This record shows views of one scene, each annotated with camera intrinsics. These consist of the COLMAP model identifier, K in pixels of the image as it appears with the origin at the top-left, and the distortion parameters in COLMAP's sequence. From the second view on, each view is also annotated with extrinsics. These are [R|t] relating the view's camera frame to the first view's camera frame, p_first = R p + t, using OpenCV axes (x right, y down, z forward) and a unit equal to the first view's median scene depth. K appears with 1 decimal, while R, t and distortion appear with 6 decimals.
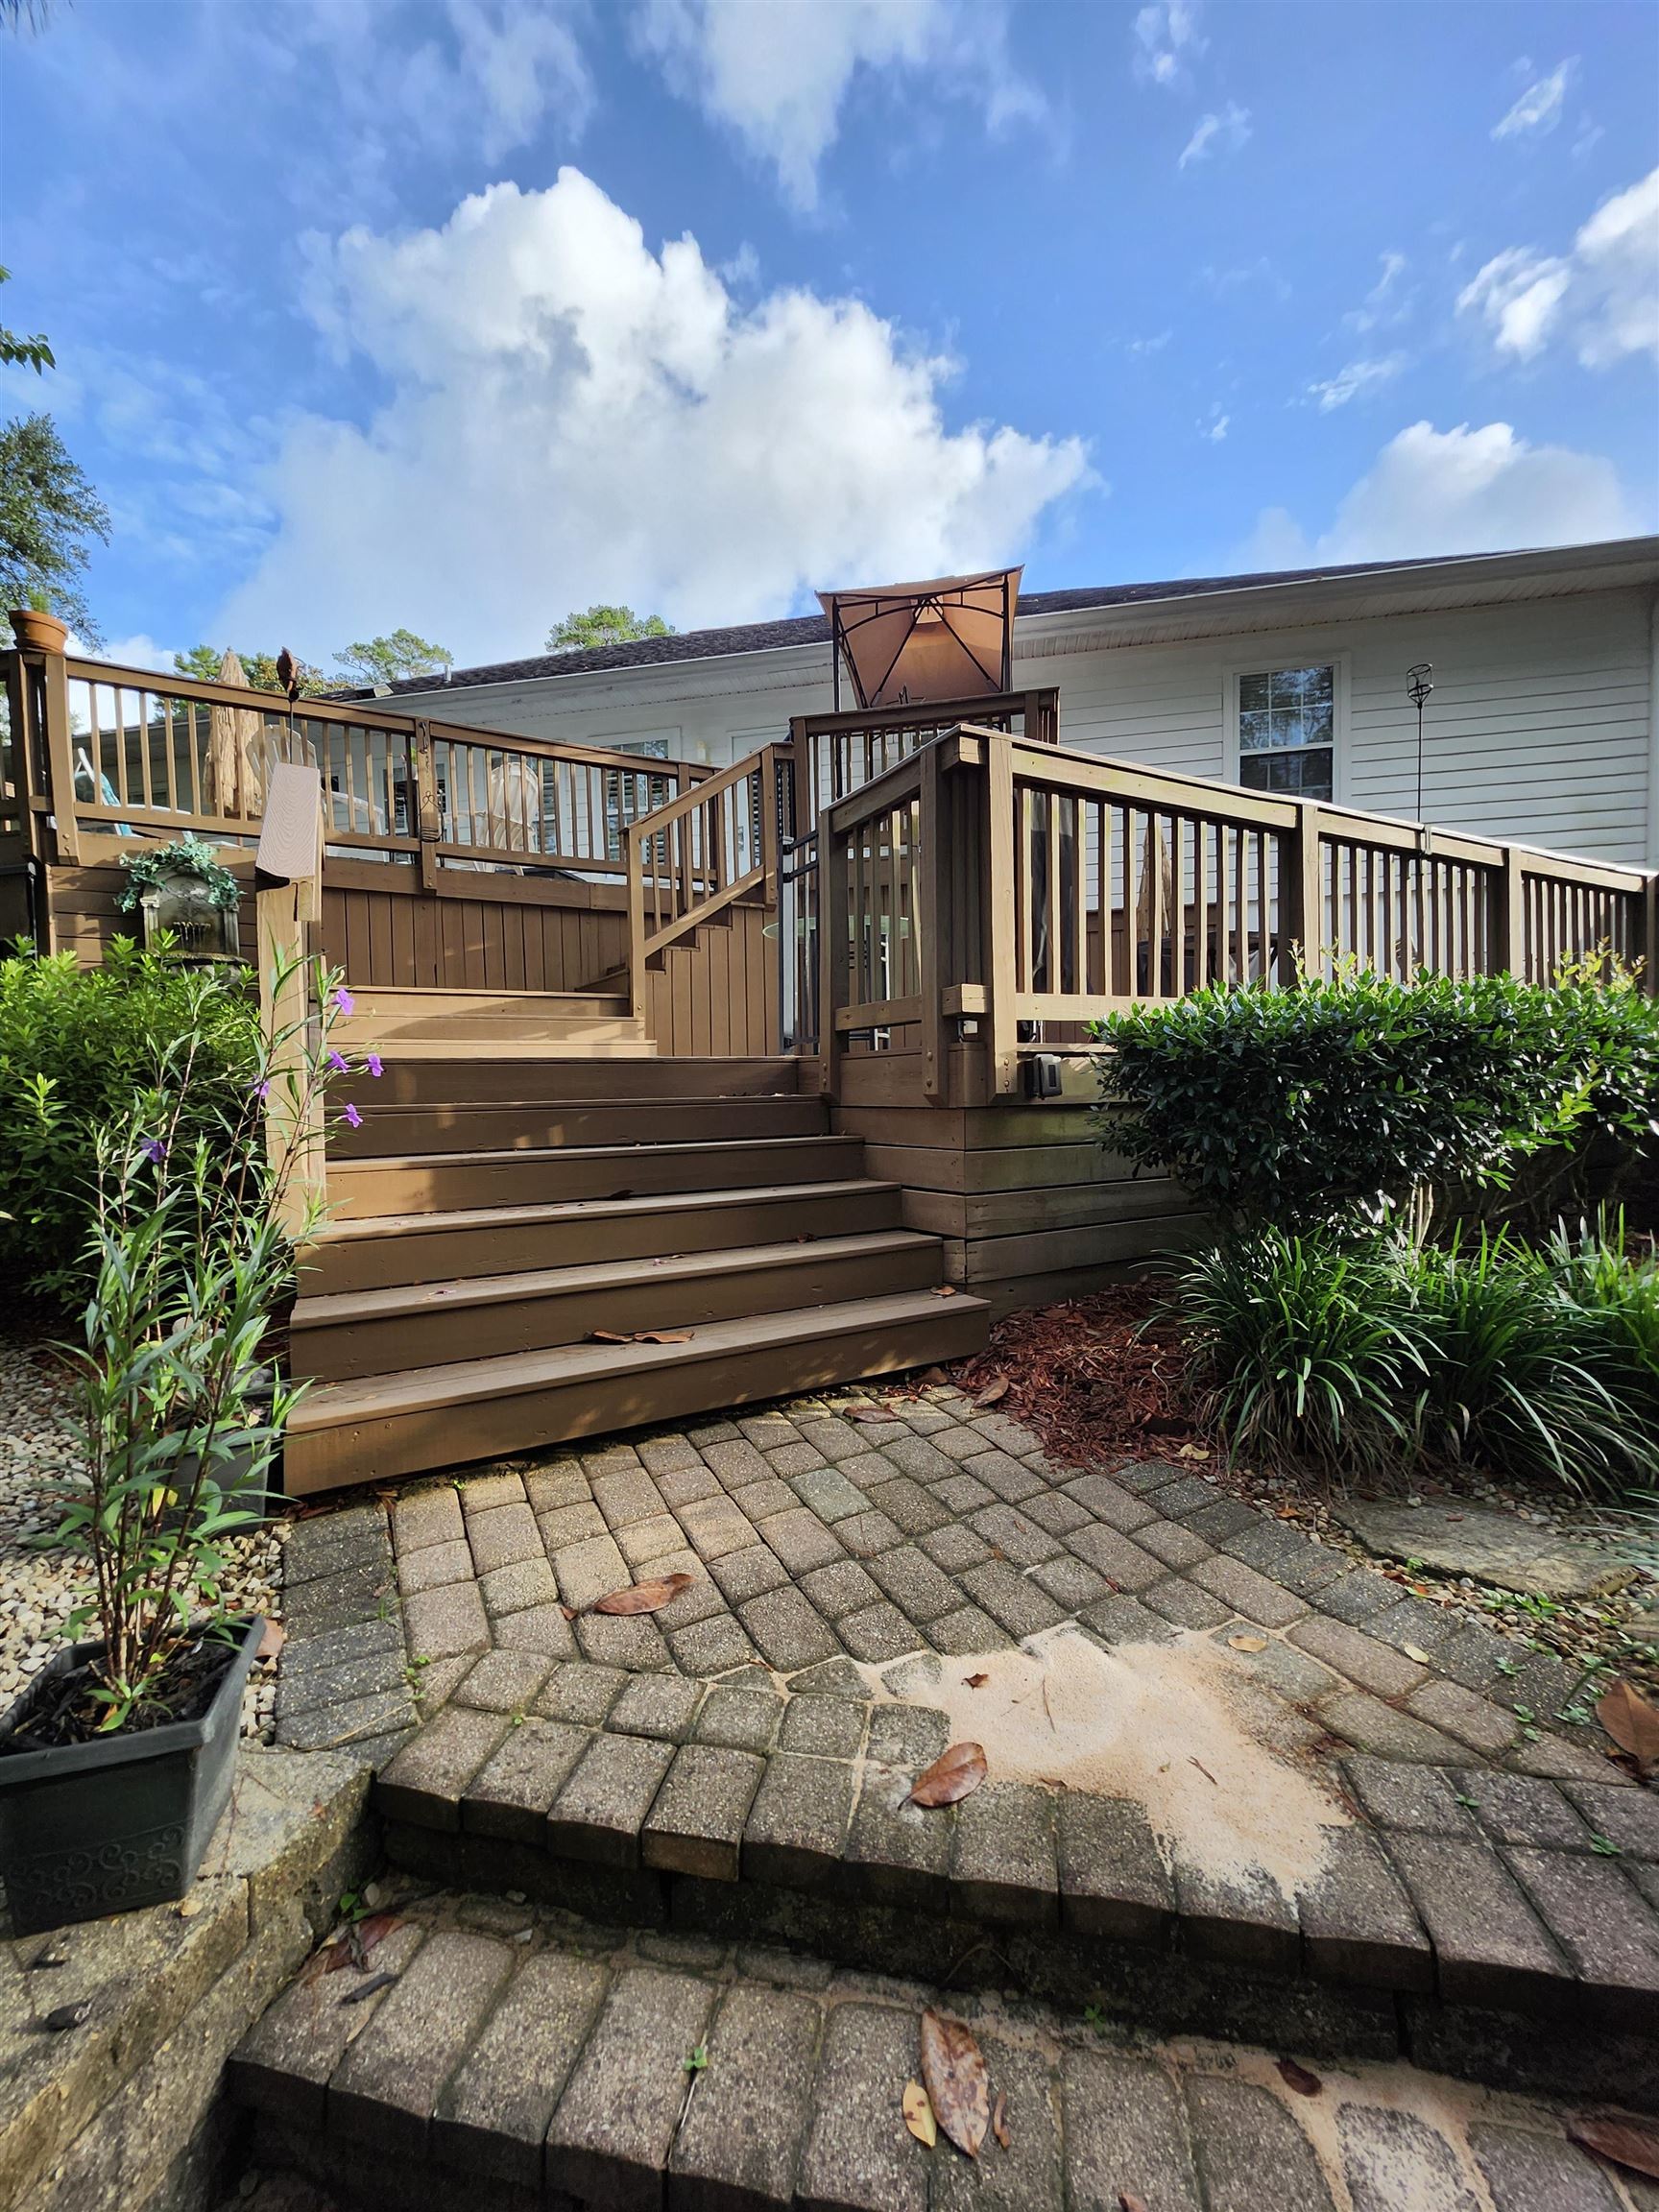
lens RADIAL K [[892.3, 0, 793.3], [0, 892.3, 1099.3], [0, 0, 1]] dist [-0.009350, 0.000049]
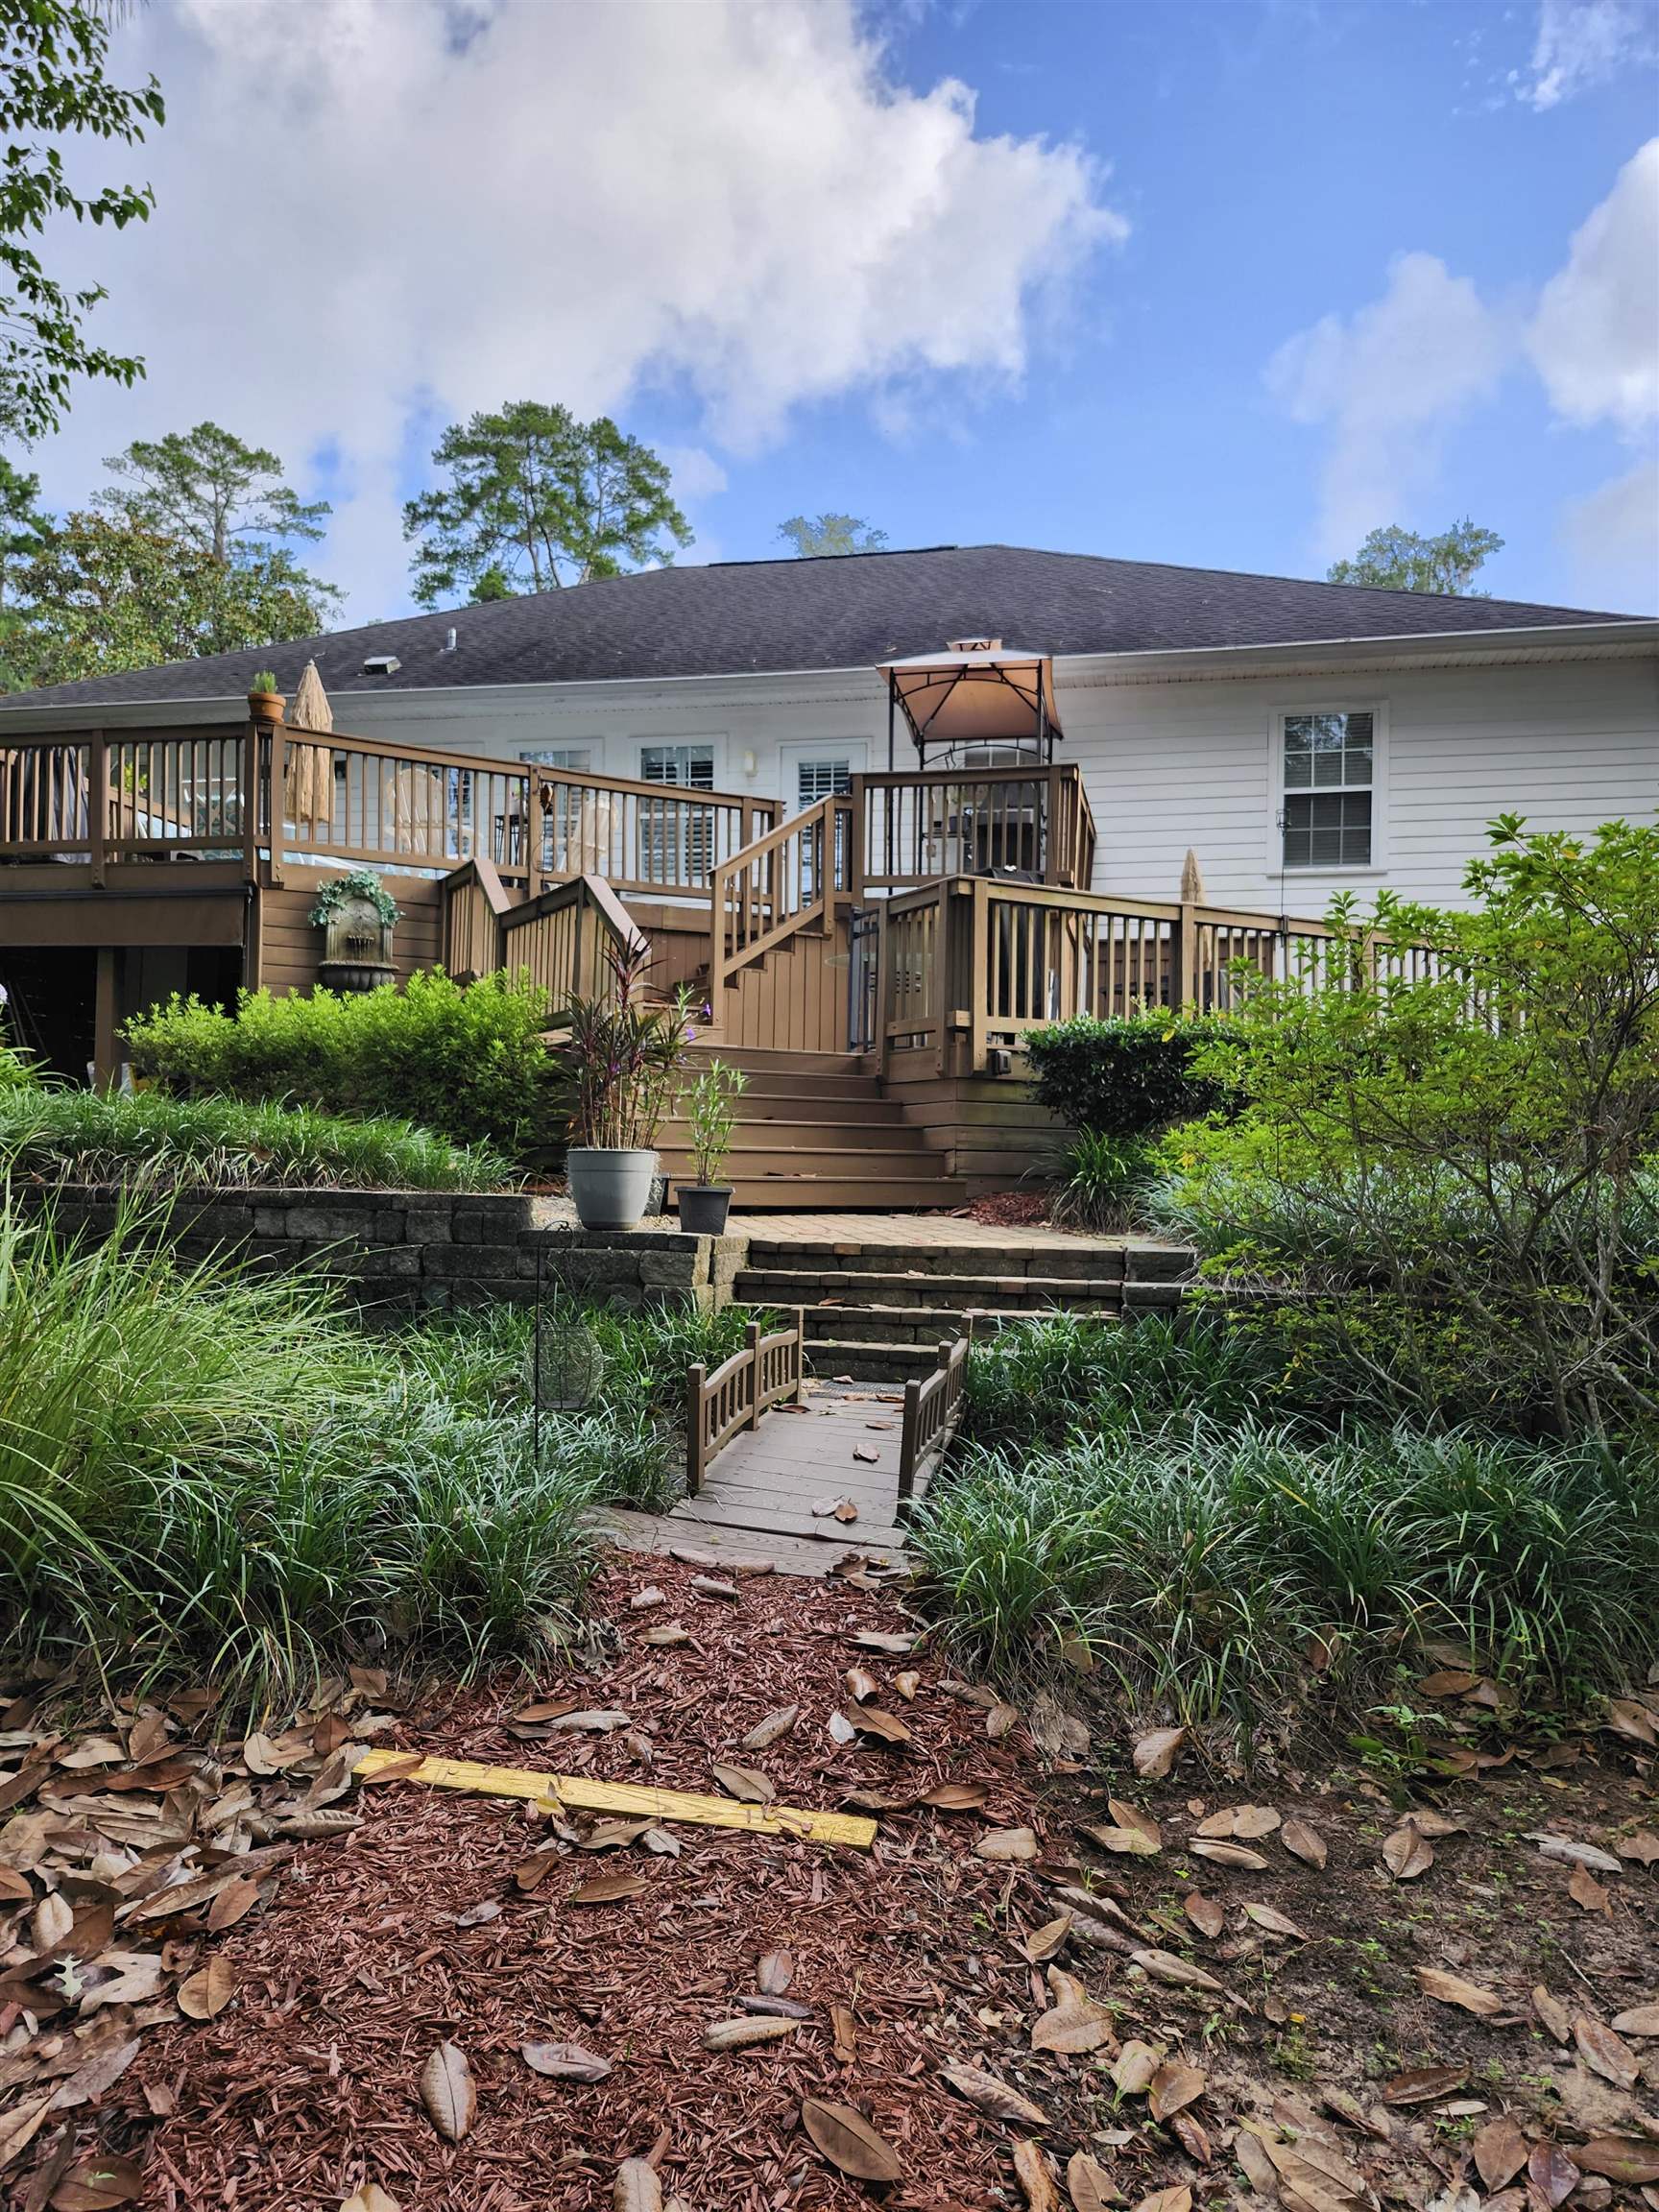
lens RADIAL K [[1479.6, 0, 829.5], [0, 1479.6, 1106.0], [0, 0, 1]] dist [0.001869, 0.000007]
pose [[0.999095, 0.034361, 0.025057, -0.072045], [-0.032963, 0.997984, -0.054227, 0.119865], [-0.026869, 0.053352, 0.998214, -1.007222]]
